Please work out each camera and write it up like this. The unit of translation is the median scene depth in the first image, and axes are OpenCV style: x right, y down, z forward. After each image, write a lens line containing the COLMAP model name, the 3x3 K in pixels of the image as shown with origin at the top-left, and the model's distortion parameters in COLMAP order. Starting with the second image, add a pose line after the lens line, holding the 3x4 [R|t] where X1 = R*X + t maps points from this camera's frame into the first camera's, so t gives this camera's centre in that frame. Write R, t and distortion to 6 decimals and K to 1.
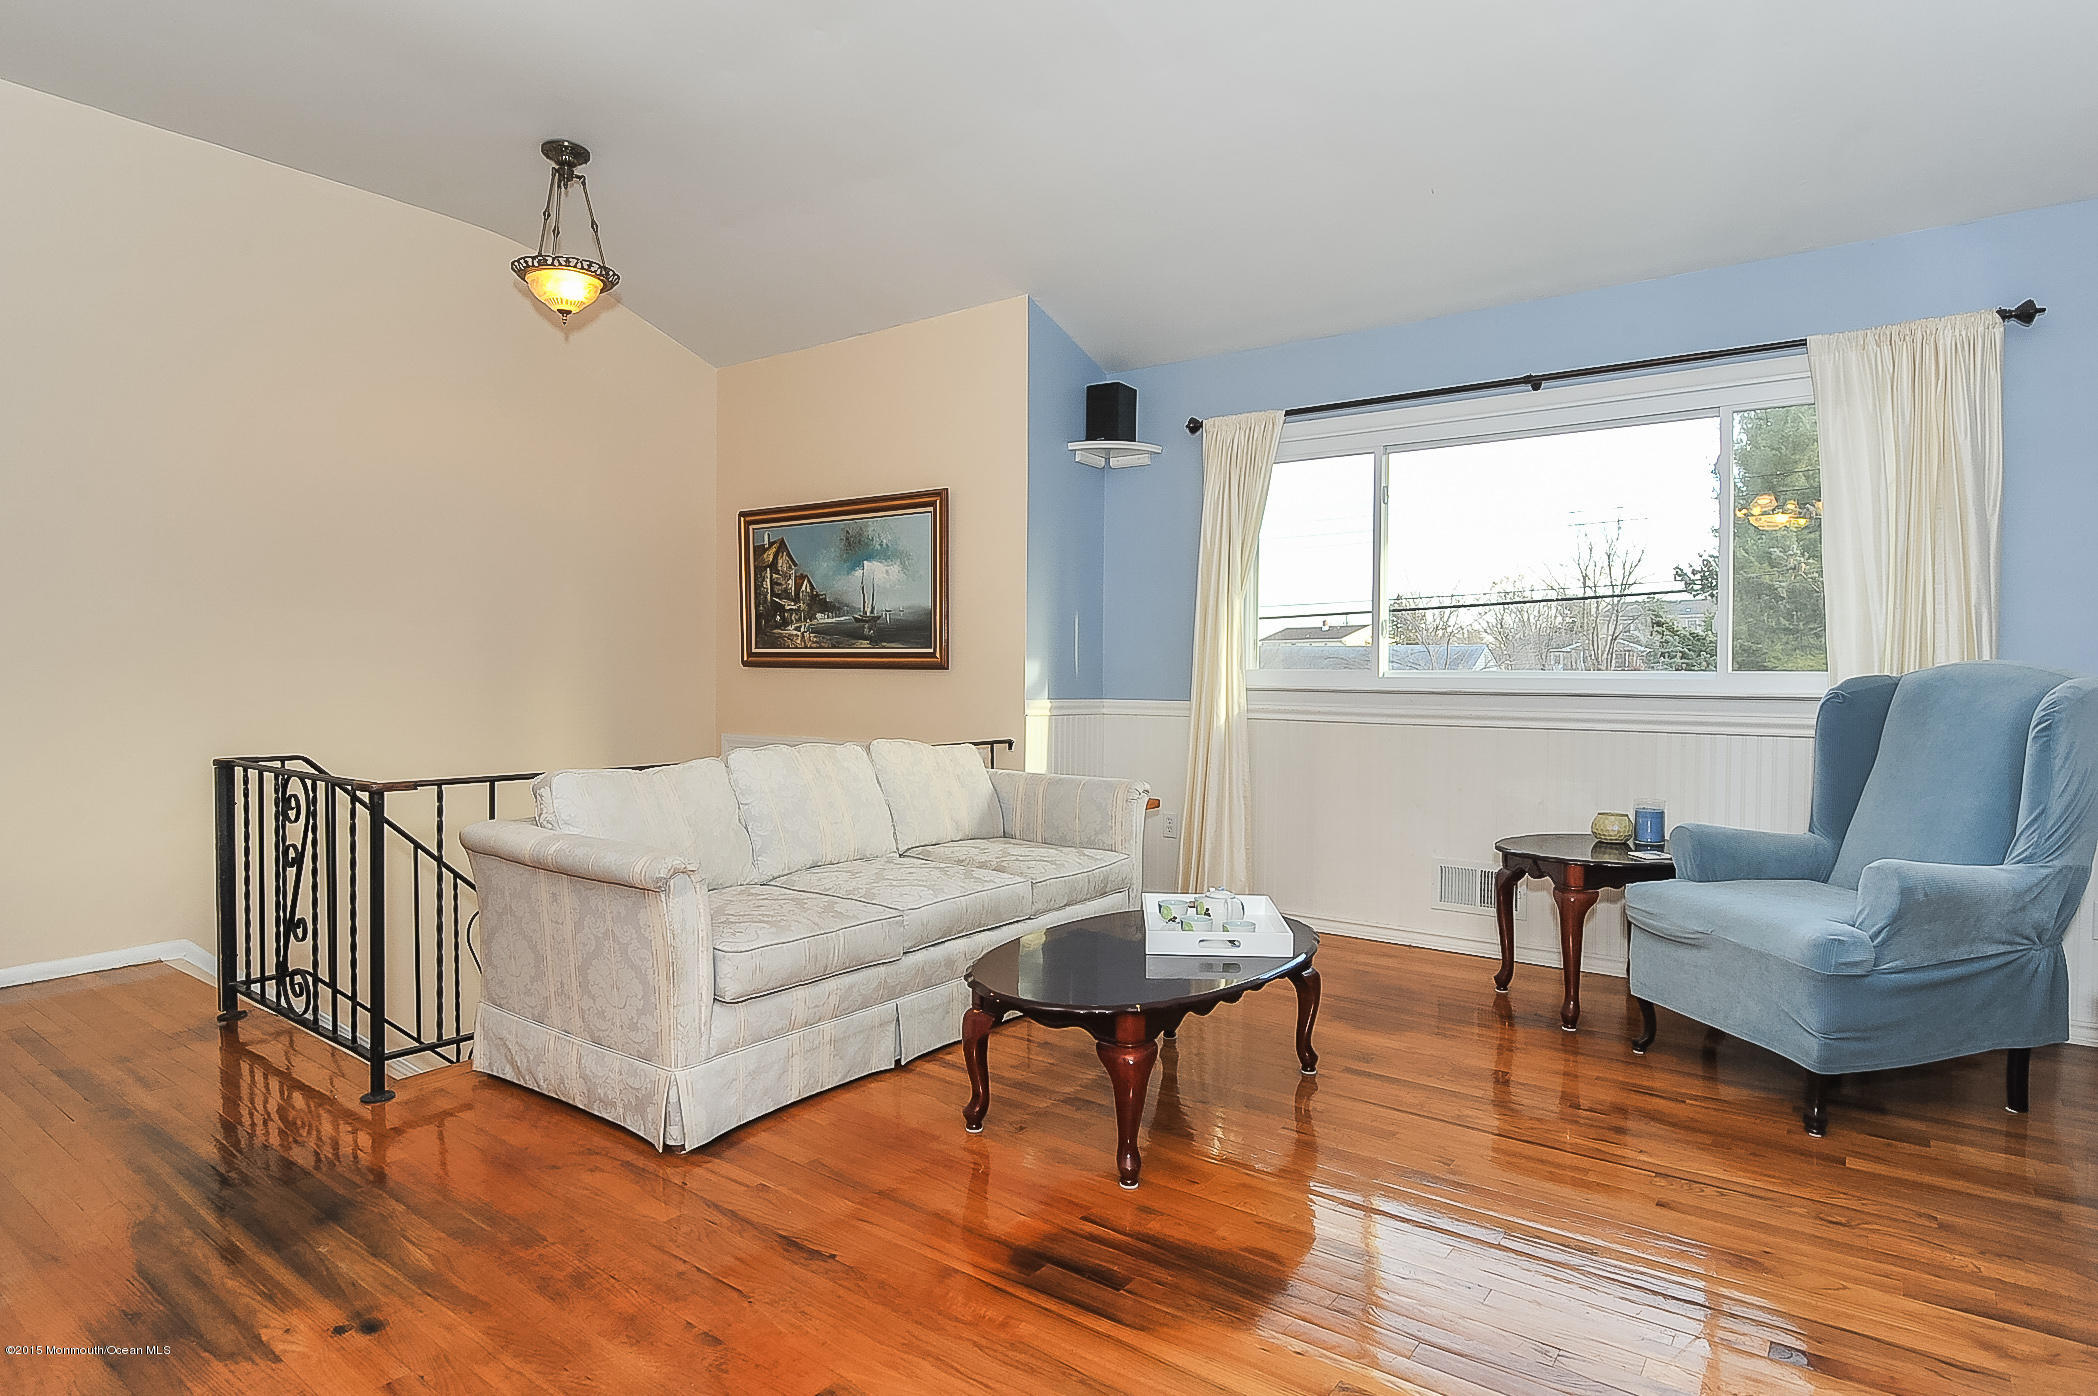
lens RADIAL K [[1138.0, 0, 1049.0], [0, 1138.0, 698.0], [0, 0, 1]] dist [-0.005442, -0.002100]
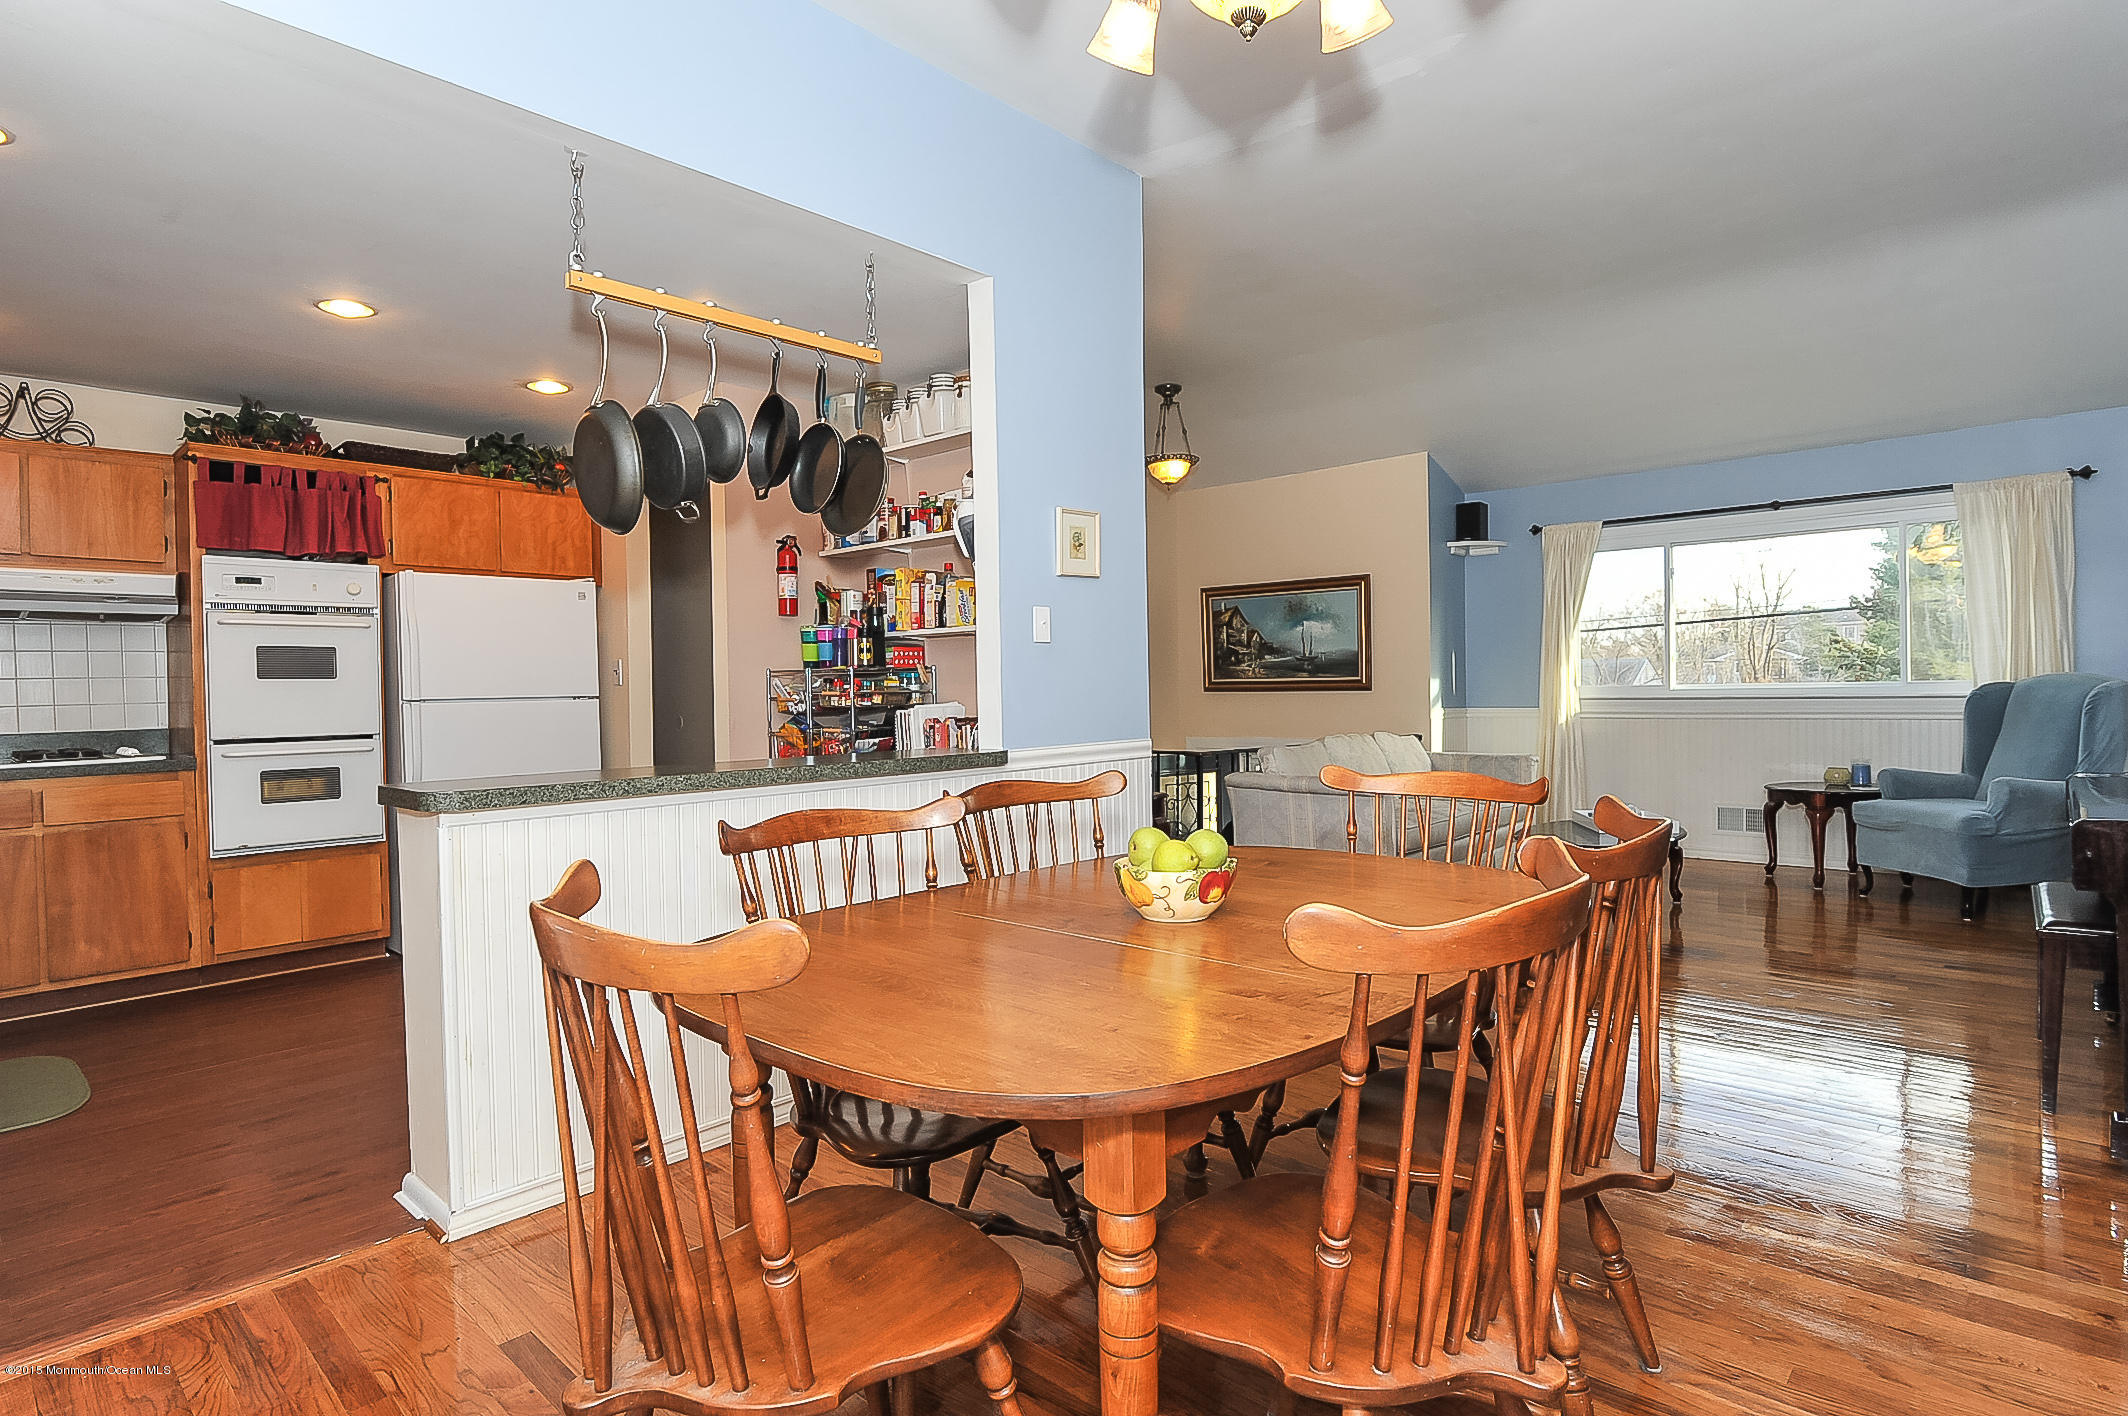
lens RADIAL K [[1096.2, 0, 1064.0], [0, 1096.2, 708.0], [0, 0, 1]] dist [-0.019380, 0.001097]
pose [[0.993699, -0.019163, -0.110433, -0.373789], [0.018057, 0.999776, -0.011011, 0.009048], [0.110619, 0.008947, 0.993823, -0.584559]]
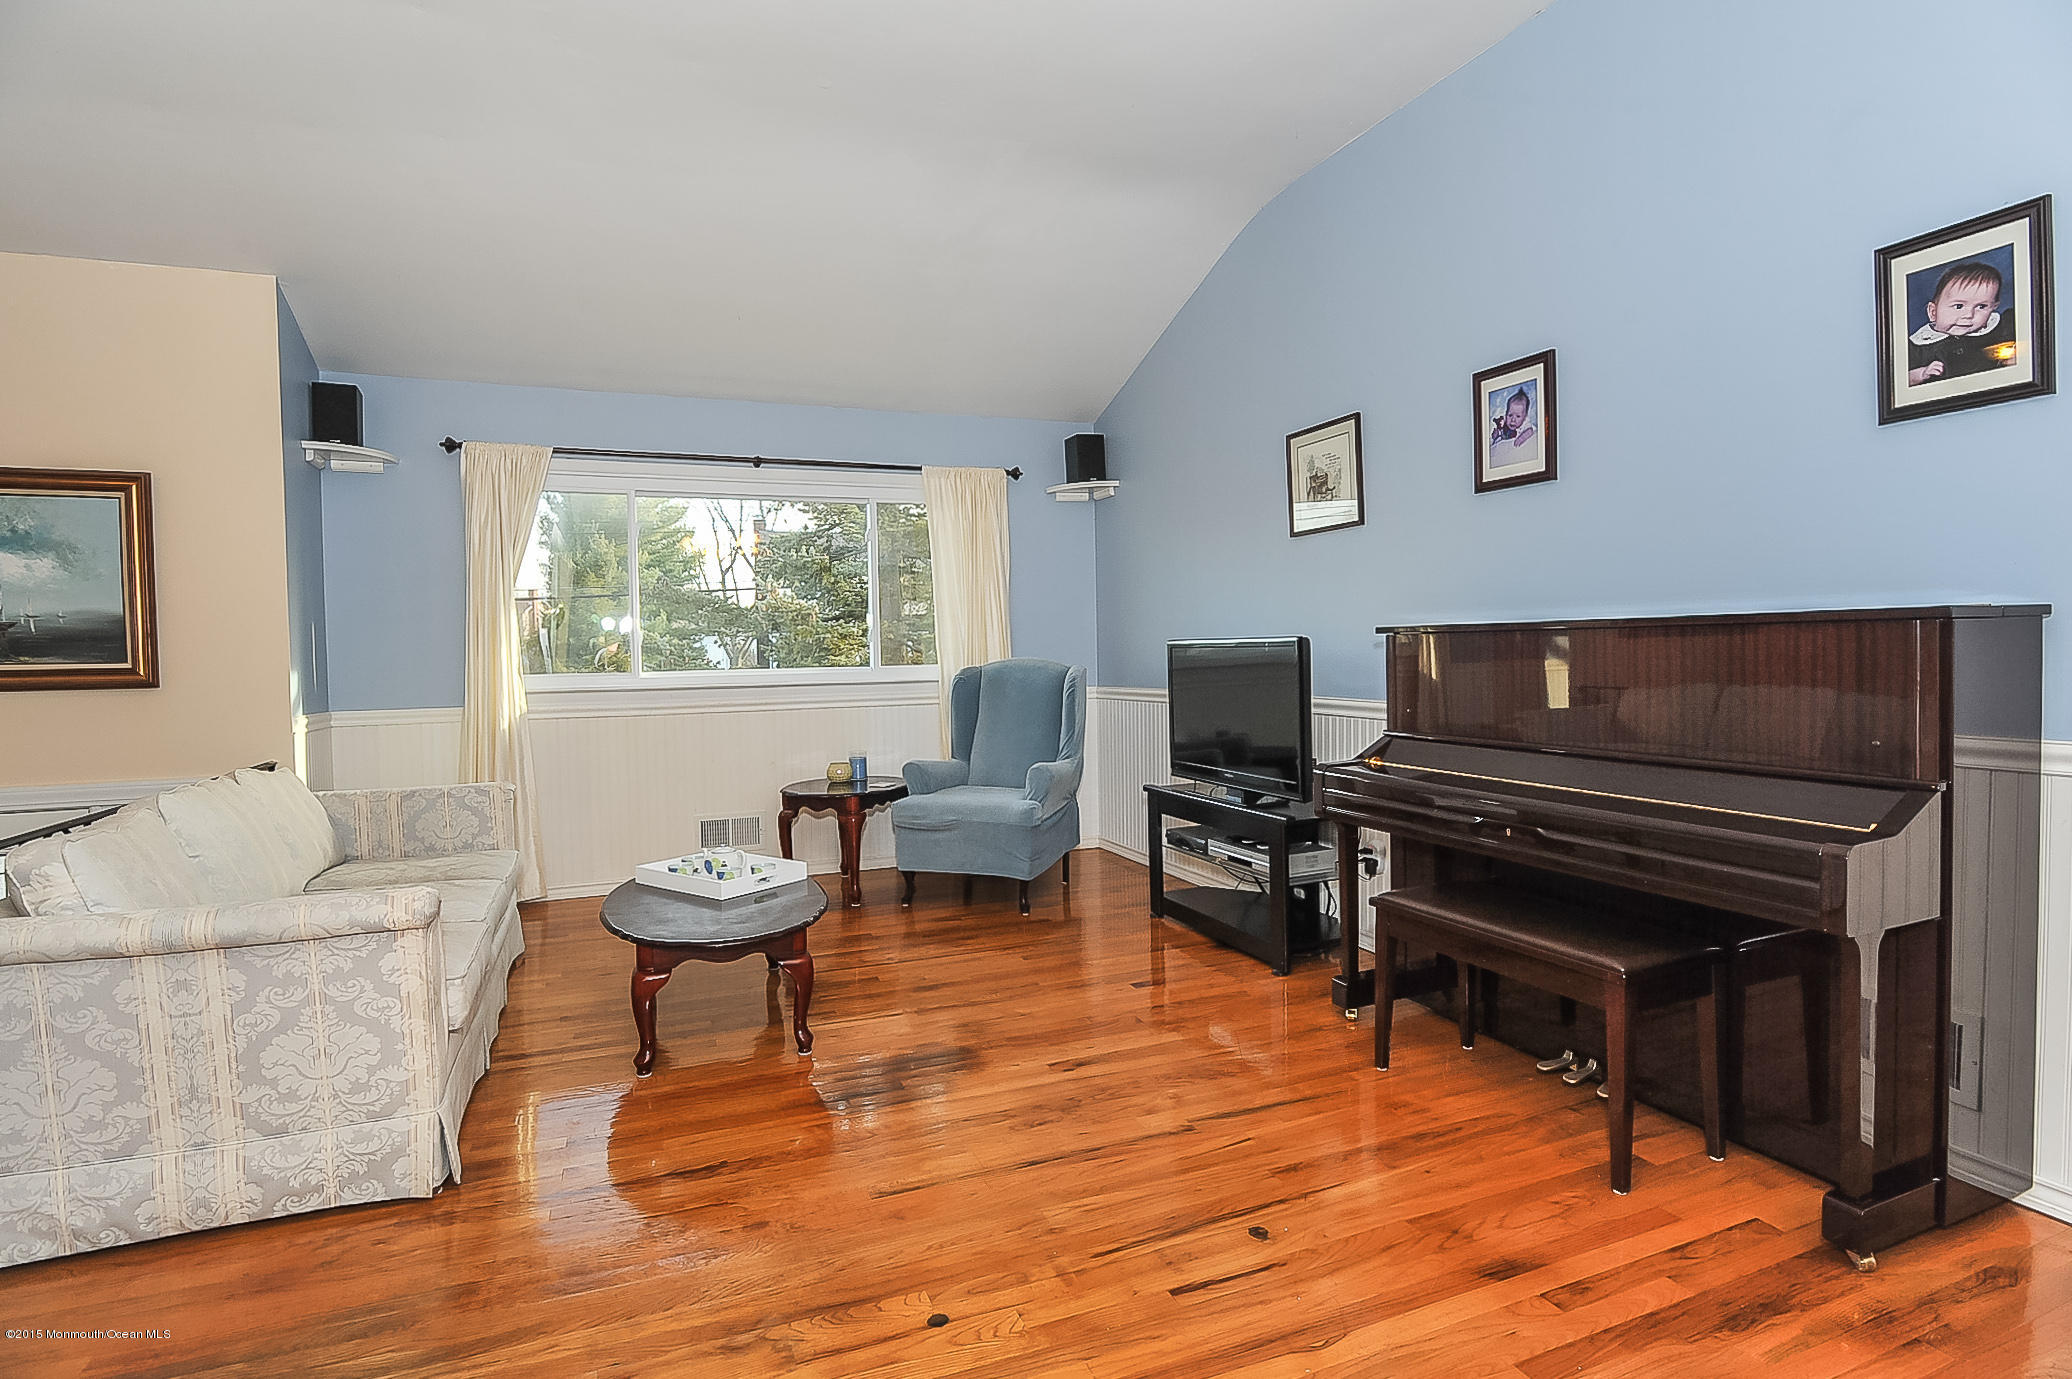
lens RADIAL K [[1040.2, 0, 1036.0], [0, 1040.2, 689.5], [0, 0, 1]] dist [-0.017554, 0.000271]
pose [[0.519417, -0.046977, 0.853229, -0.439561], [0.042351, 0.998676, 0.029203, -0.020061], [-0.853471, 0.020967, 0.520719, 0.050616]]
